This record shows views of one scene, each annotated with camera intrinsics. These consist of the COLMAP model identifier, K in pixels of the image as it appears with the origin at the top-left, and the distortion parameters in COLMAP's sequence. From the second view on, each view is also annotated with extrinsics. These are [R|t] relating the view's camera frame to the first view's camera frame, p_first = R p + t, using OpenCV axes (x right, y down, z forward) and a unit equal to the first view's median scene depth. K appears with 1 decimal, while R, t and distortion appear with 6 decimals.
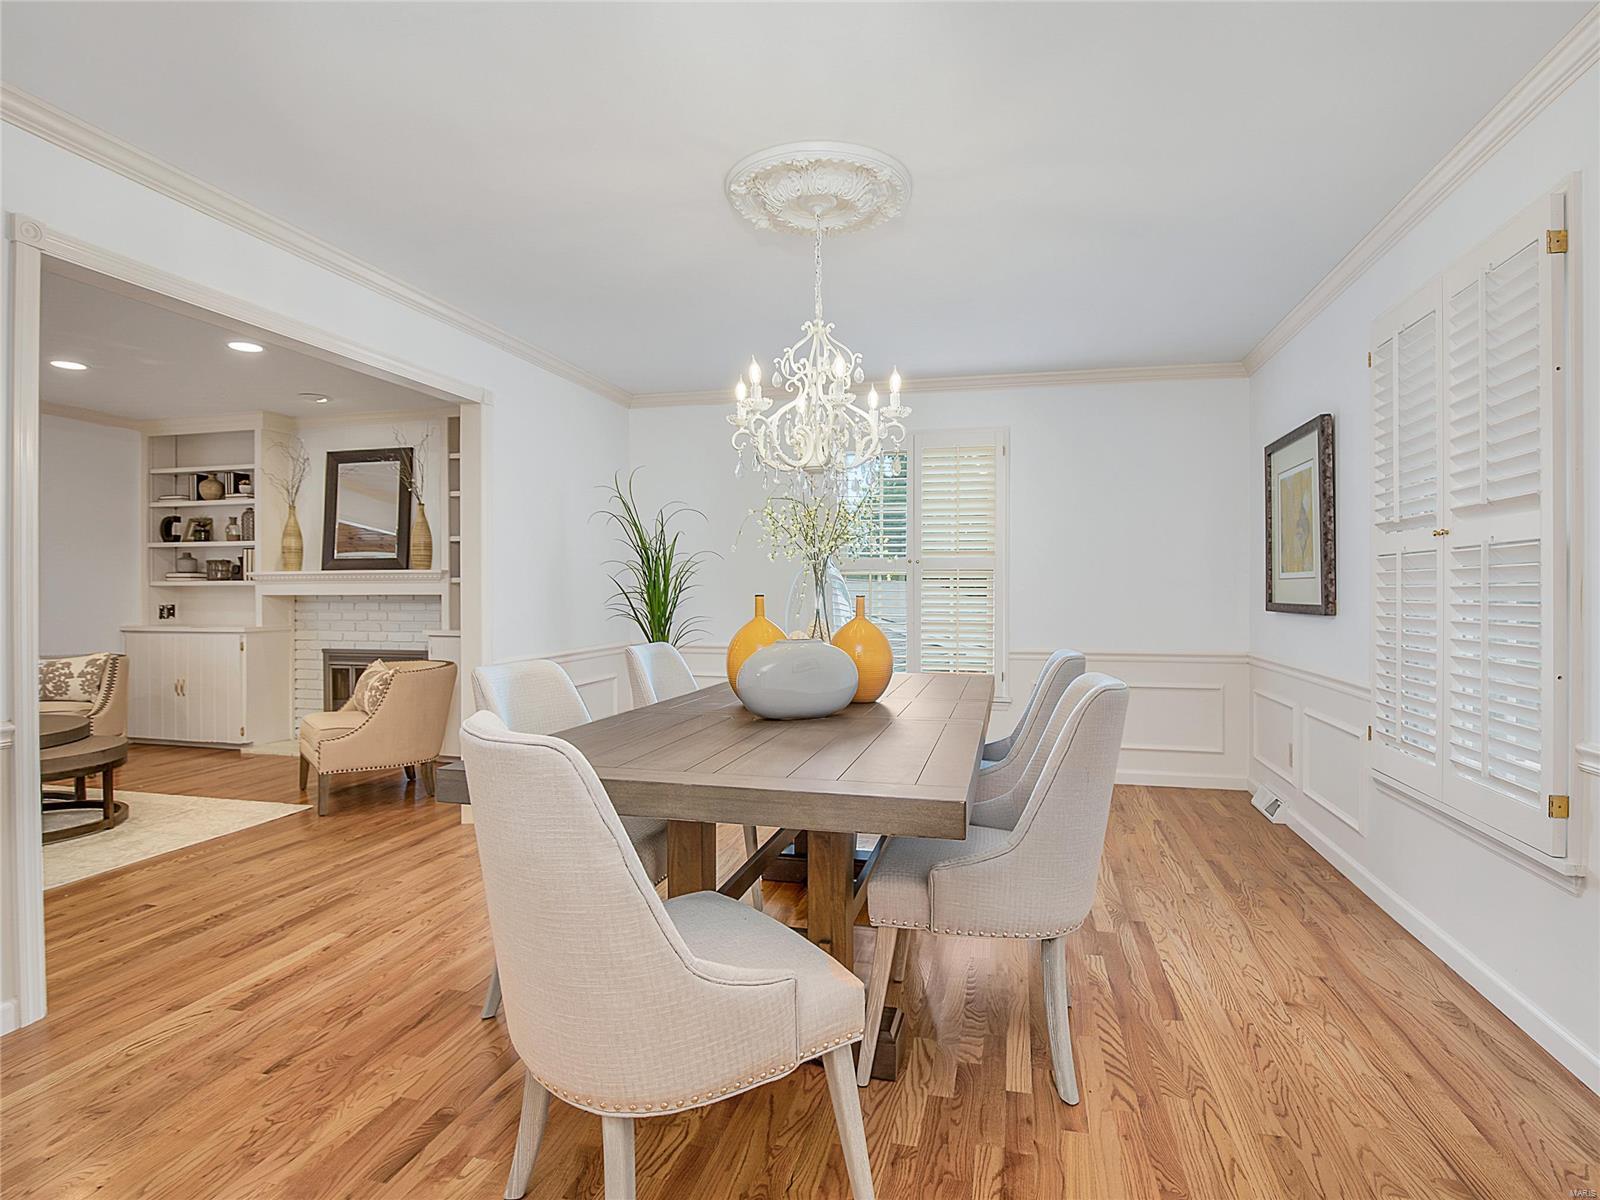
lens RADIAL K [[846.7, 0, 793.1], [0, 846.7, 594.7], [0, 0, 1]] dist [0.000065, -0.001745]
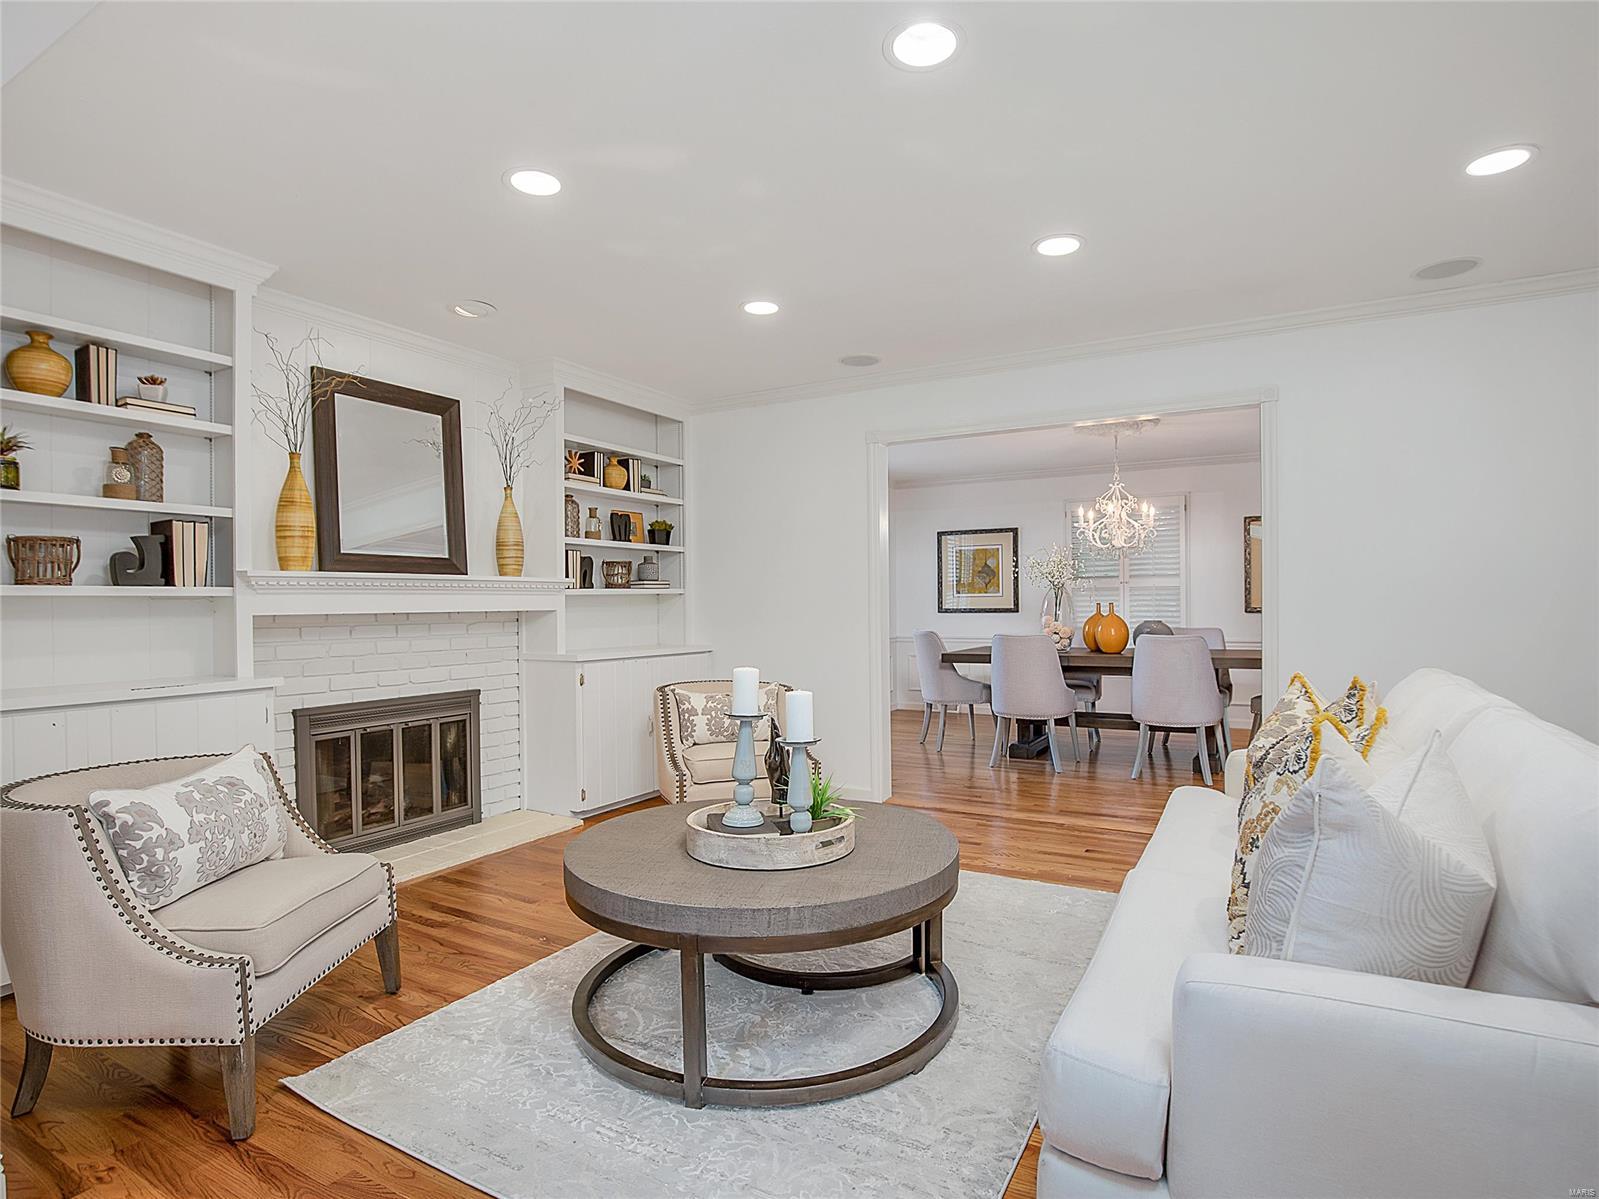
lens RADIAL K [[846.2, 0, 803.8], [0, 846.2, 604.7], [0, 0, 1]] dist [0.000065, -0.001745]
pose [[0.259600, 0.000015, 0.965716, -1.020258], [0.016252, 0.999858, -0.004384, 0.001730], [-0.965579, 0.016833, 0.259563, 0.528812]]
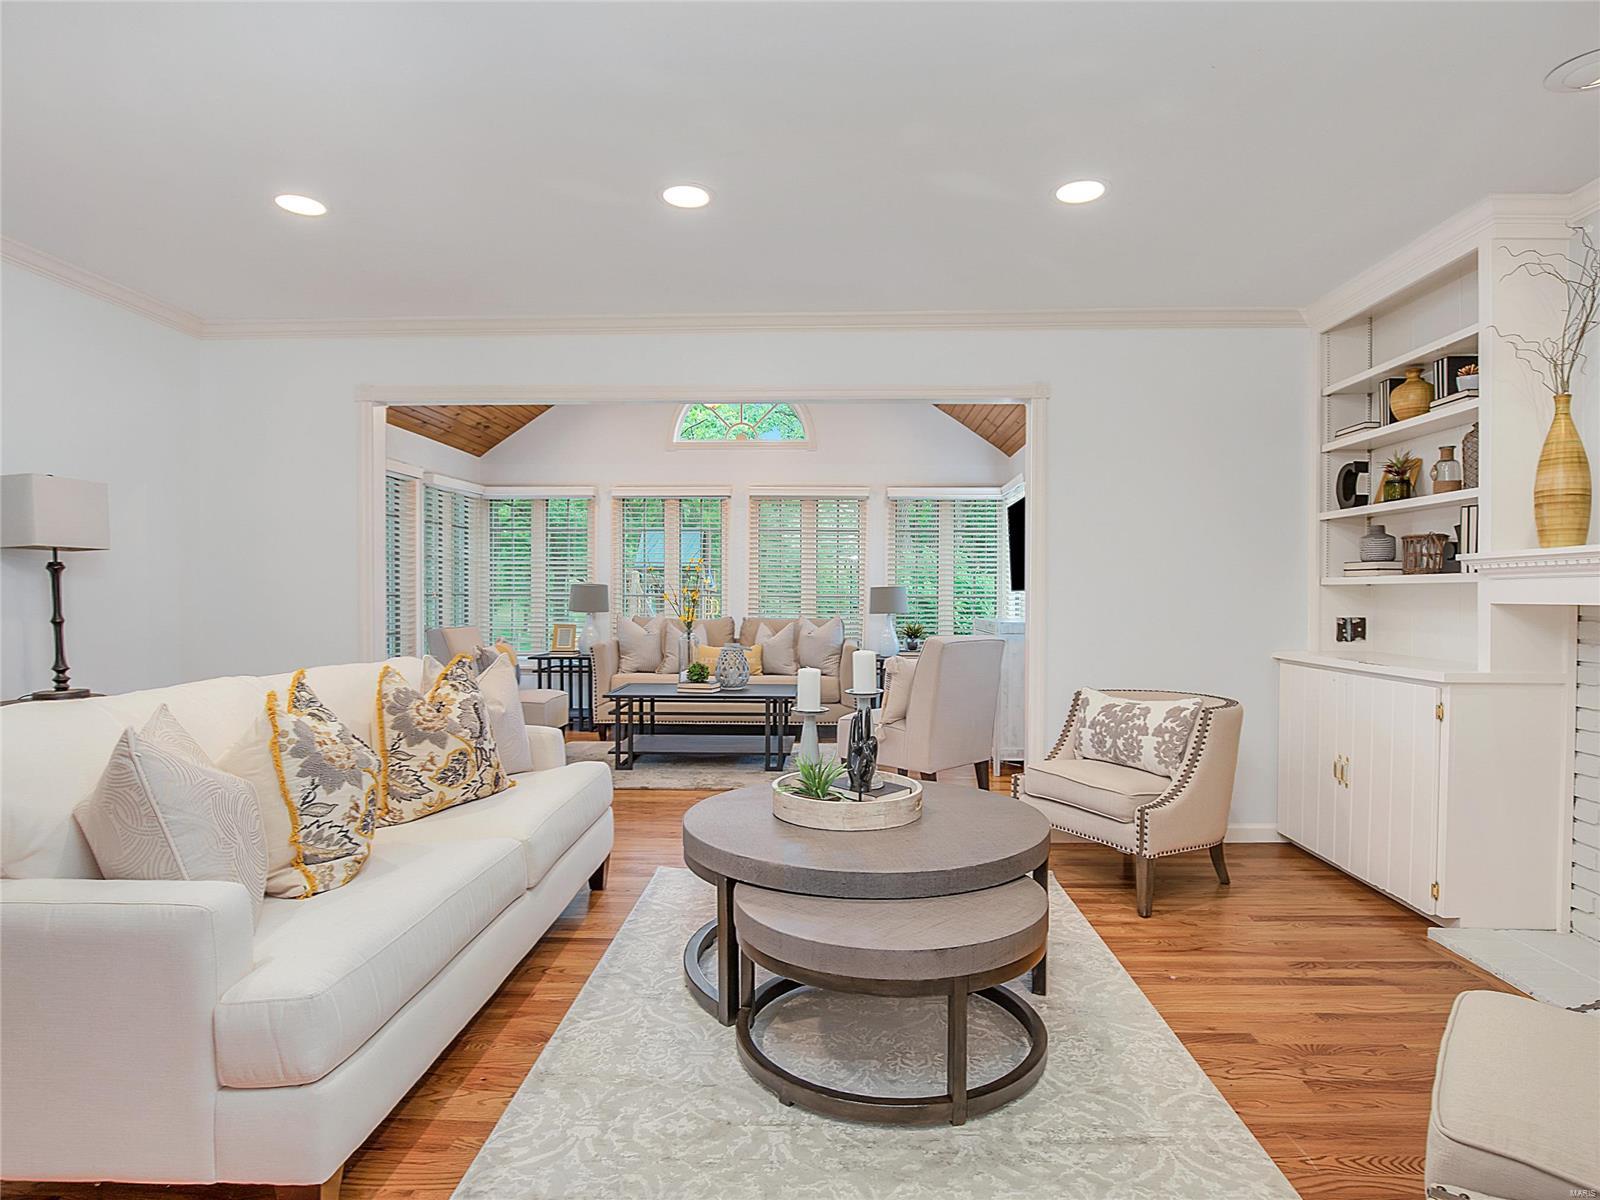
lens RADIAL K [[884.8, 0, 796.7], [0, 884.8, 603.1], [0, 0, 1]] dist [-0.025763, -0.000075]
pose [[0.204563, 0.013068, -0.978766, -0.239587], [-0.009821, 0.999888, 0.011297, -0.001065], [0.978804, 0.007301, 0.204668, 0.526104]]
